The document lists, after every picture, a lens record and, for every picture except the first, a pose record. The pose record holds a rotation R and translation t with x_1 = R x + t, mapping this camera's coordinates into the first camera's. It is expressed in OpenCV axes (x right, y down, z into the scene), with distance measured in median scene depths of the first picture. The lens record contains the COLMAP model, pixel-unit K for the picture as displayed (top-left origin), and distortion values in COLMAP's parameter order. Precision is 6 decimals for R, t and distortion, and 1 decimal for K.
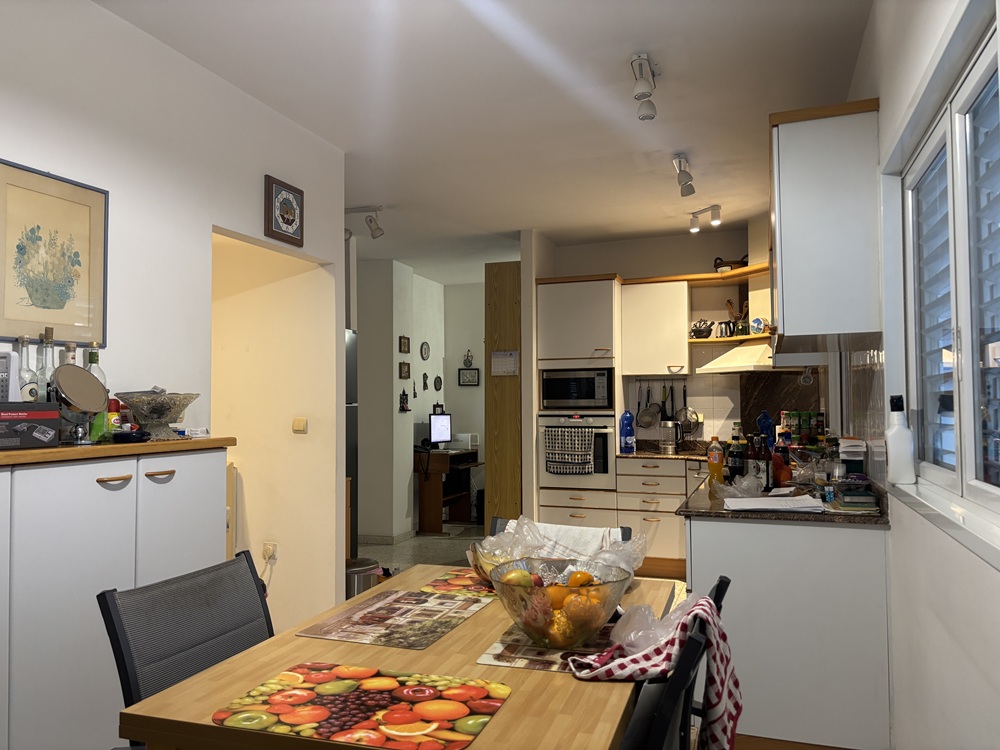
lens RADIAL K [[726.6, 0, 500.0], [0, 726.6, 375.0], [0, 0, 1]] dist [0.001428, -0.001436]
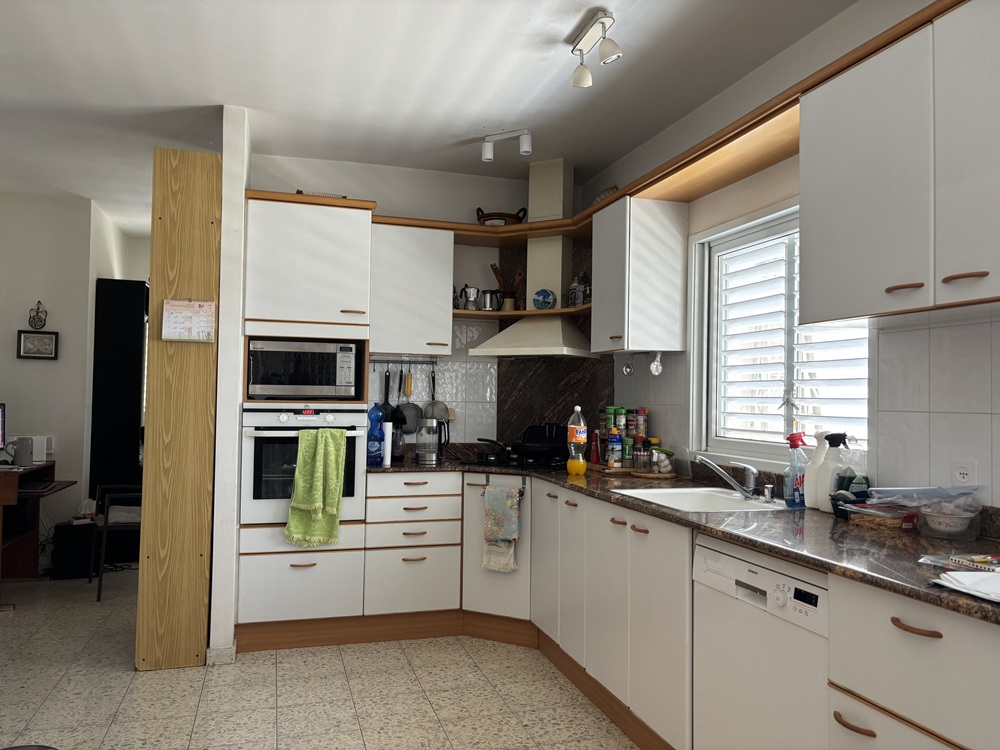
lens RADIAL K [[726.6, 0, 500.0], [0, 726.6, 375.0], [0, 0, 1]] dist [0.001428, -0.001436]
pose [[0.792605, 0.036862, 0.608620, -0.155168], [-0.044187, 0.999019, -0.002963, 0.018732], [-0.608133, -0.024545, 0.793456, 0.380410]]
